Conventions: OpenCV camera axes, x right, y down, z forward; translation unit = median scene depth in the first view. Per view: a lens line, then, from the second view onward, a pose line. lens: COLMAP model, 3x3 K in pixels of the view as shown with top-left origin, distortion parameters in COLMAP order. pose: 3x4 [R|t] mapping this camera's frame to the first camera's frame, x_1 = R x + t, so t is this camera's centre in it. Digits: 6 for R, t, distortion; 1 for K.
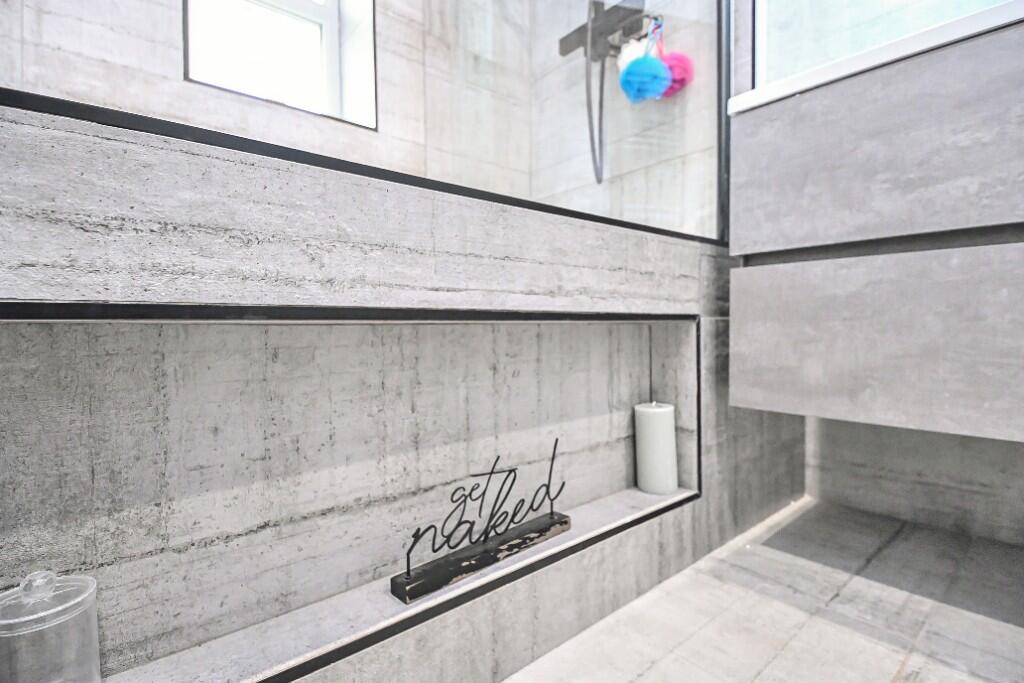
lens RADIAL K [[498.7, 0, 512.0], [0, 498.7, 341.5], [0, 0, 1]] dist [0.030295, -0.022055]
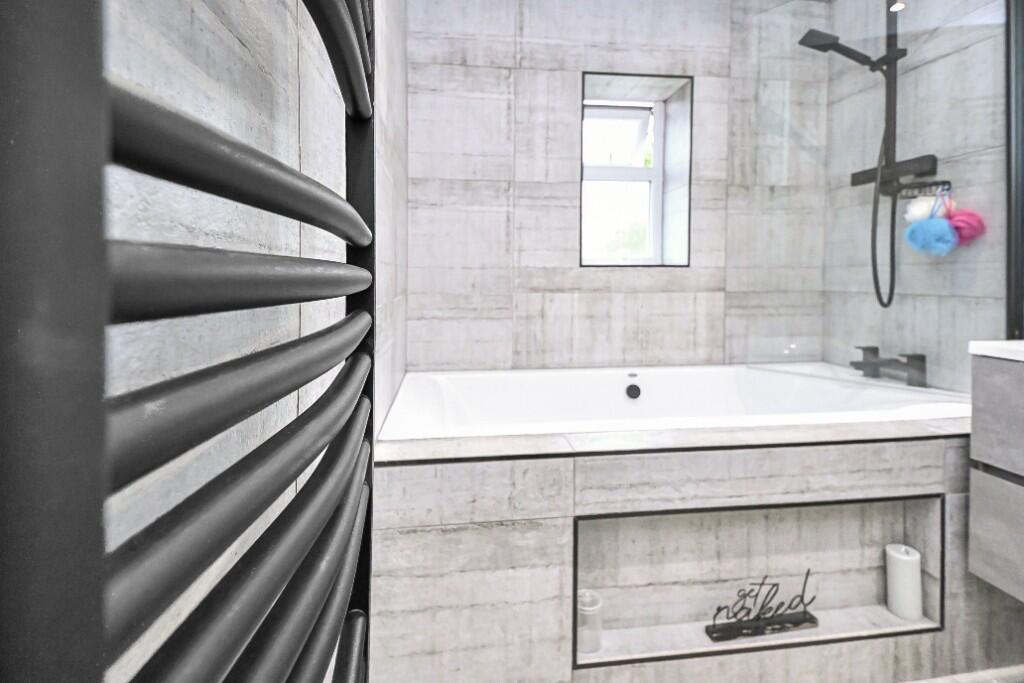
lens RADIAL K [[494.7, 0, 513.4], [0, 494.7, 276.6], [0, 0, 1]] dist [0.047860, -0.026973]
pose [[0.843764, 0.016567, -0.536459, 0.143998], [-0.035002, 0.999094, -0.024199, -0.694666], [0.535572, 0.039195, 0.843580, -0.967931]]
